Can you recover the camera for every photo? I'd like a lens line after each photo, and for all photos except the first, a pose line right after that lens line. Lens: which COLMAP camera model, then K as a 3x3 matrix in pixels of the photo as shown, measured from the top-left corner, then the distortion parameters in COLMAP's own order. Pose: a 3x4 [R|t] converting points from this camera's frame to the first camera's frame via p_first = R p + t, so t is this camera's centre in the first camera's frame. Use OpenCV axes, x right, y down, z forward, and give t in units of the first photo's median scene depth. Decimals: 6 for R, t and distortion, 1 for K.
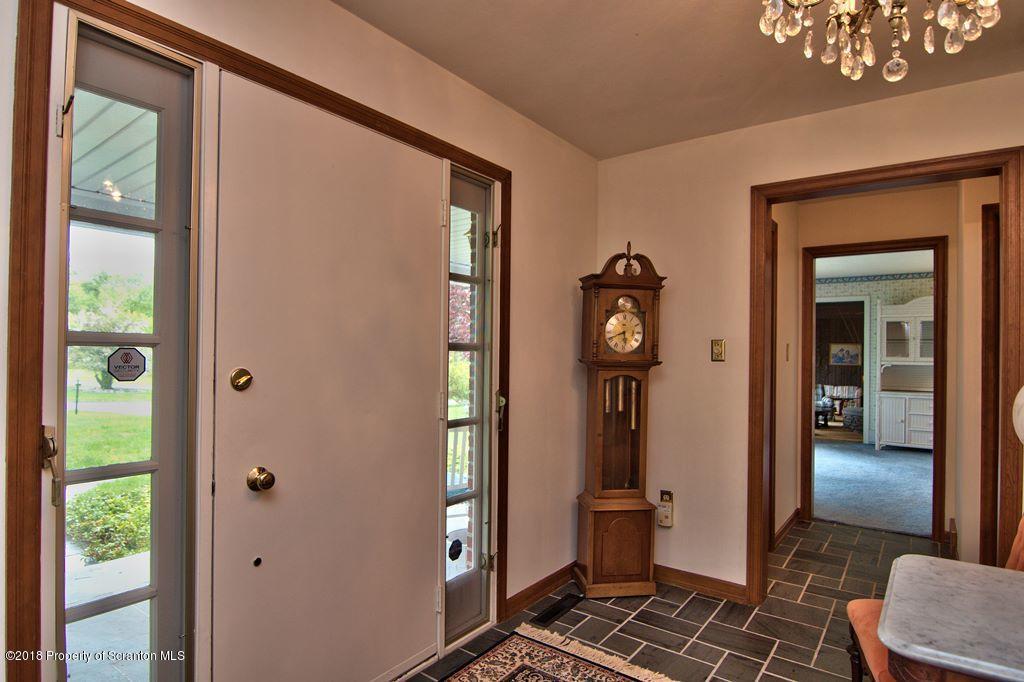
lens RADIAL K [[565.3, 0, 513.7], [0, 565.3, 349.6], [0, 0, 1]] dist [0.000746, -0.000512]
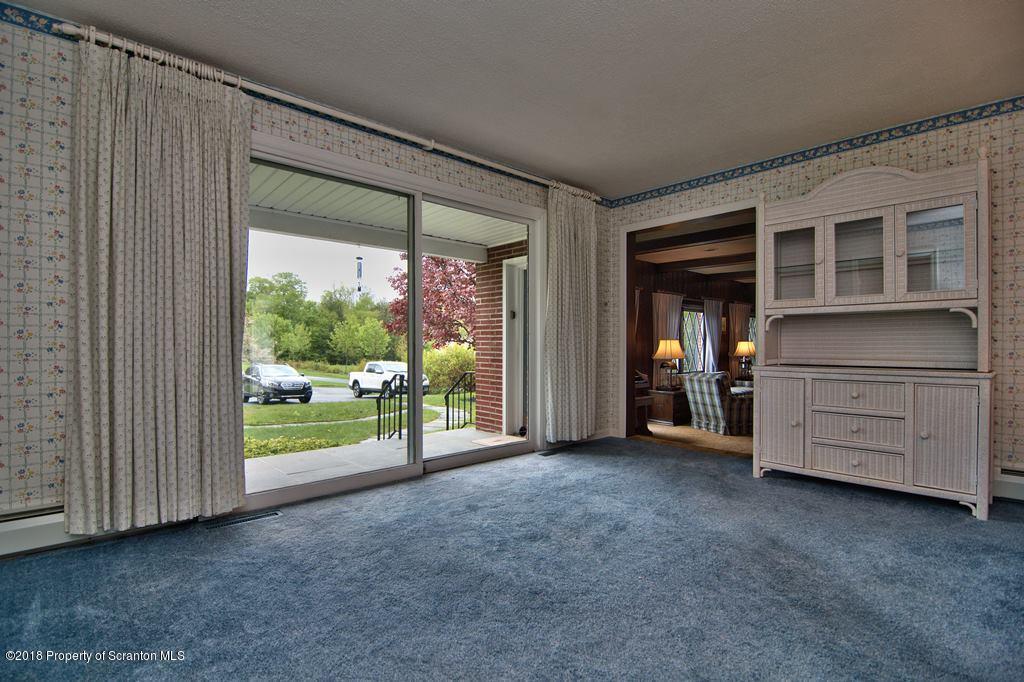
lens RADIAL K [[496.8, 0, 507.4], [0, 496.8, 343.5], [0, 0, 1]] dist [0.001020, -0.000626]
pose [[0.979104, -0.007660, -0.203216, 0.464398], [0.008300, 0.999963, 0.002297, 0.045578], [0.203191, -0.003936, 0.979131, 0.452628]]
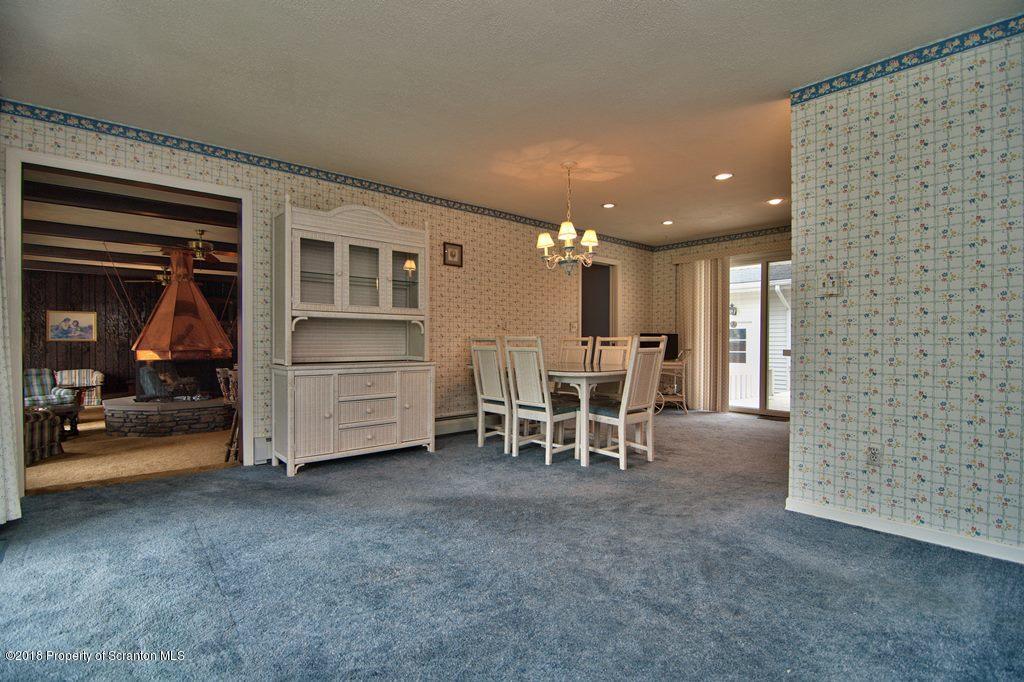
lens RADIAL K [[487.9, 0, 510.6], [0, 487.9, 353.3], [0, 0, 1]] dist [-0.020545, -0.000200]
pose [[0.220875, -0.029392, 0.974859, 0.222151], [-0.005052, 0.999498, 0.031280, 0.042432], [-0.975289, -0.011834, 0.220615, 0.634775]]
